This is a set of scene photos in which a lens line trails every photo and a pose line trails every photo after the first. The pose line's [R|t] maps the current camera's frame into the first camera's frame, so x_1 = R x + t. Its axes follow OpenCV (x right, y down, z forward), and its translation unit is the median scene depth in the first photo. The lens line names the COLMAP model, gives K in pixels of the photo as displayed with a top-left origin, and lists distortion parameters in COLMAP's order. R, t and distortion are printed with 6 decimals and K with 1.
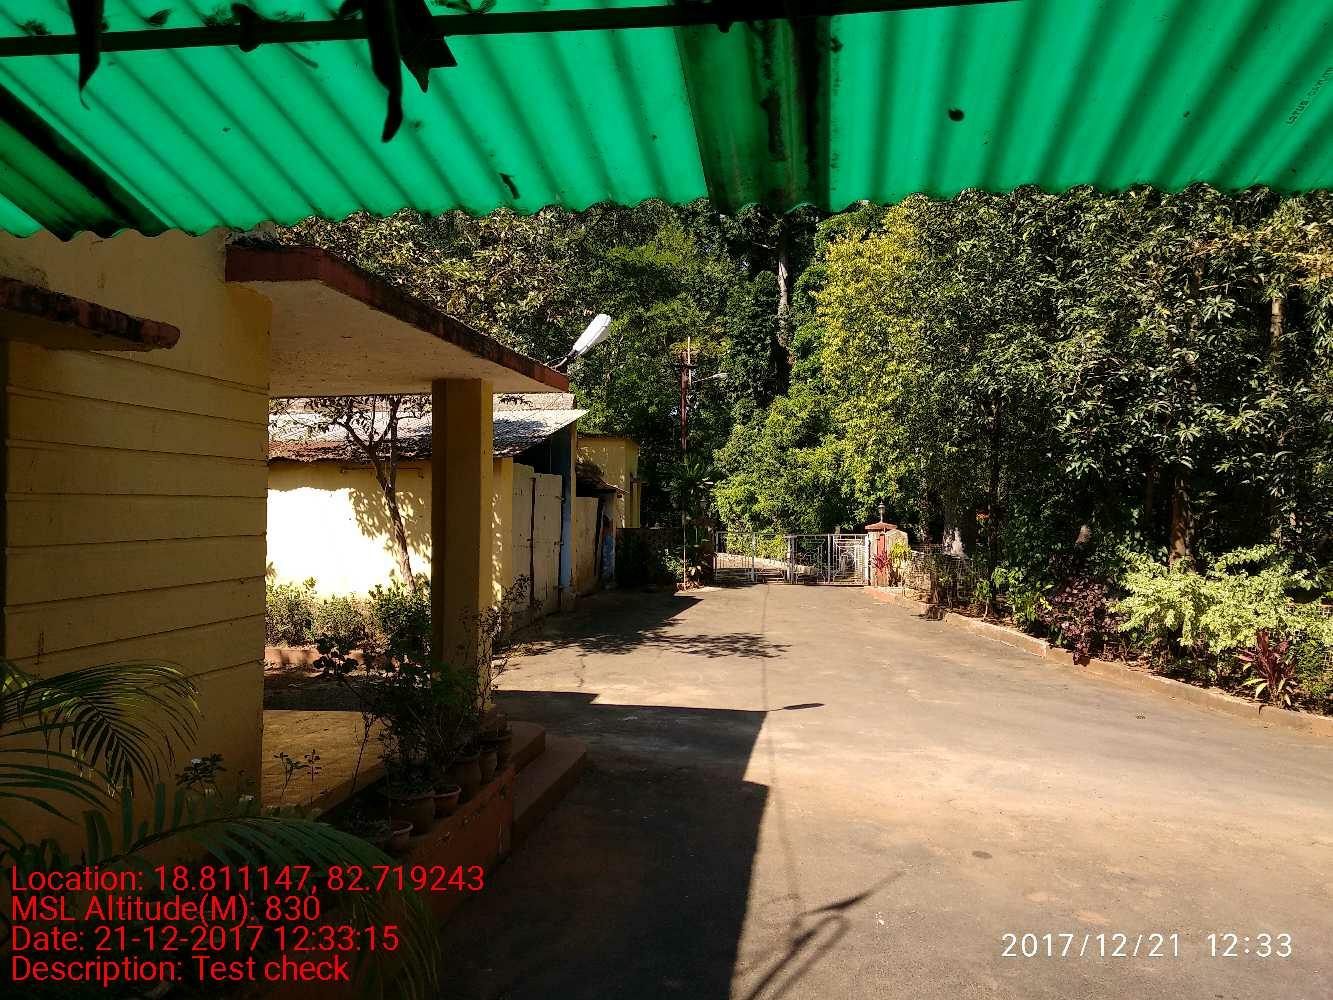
lens RADIAL K [[1218.4, 0, 699.4], [0, 1218.4, 517.3], [0, 0, 1]] dist [0.077822, -0.020725]
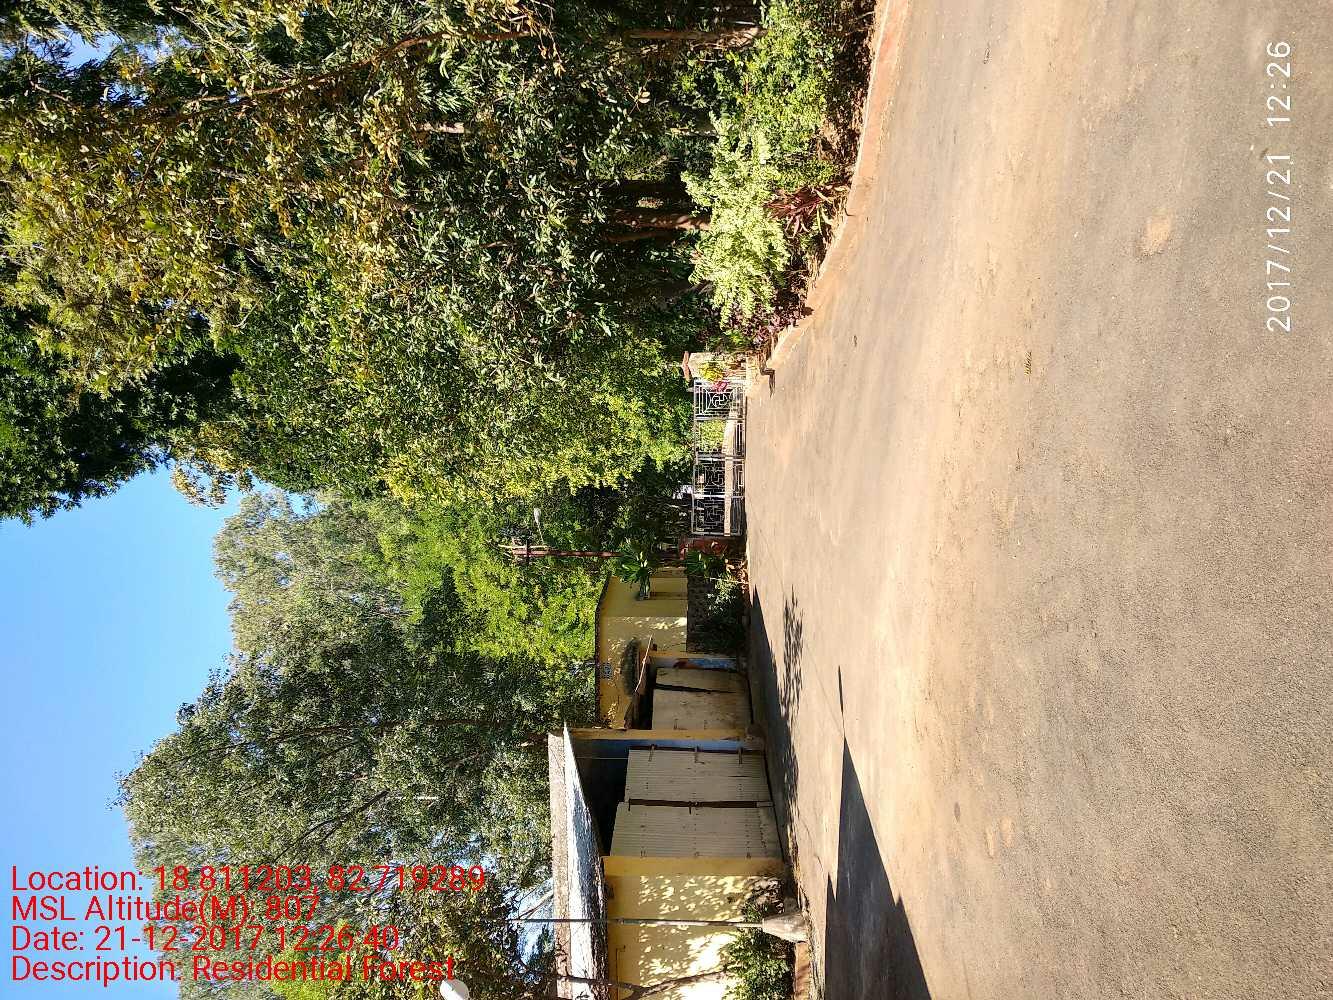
lens RADIAL K [[1218.4, 0, 658.7], [0, 1218.4, 532.3], [0, 0, 1]] dist [0.077822, -0.020725]
pose [[-0.003673, -0.994525, -0.104430, 0.248584], [0.999592, -0.000691, -0.028570, 0.027834], [0.028341, -0.104492, 0.994122, 0.018555]]
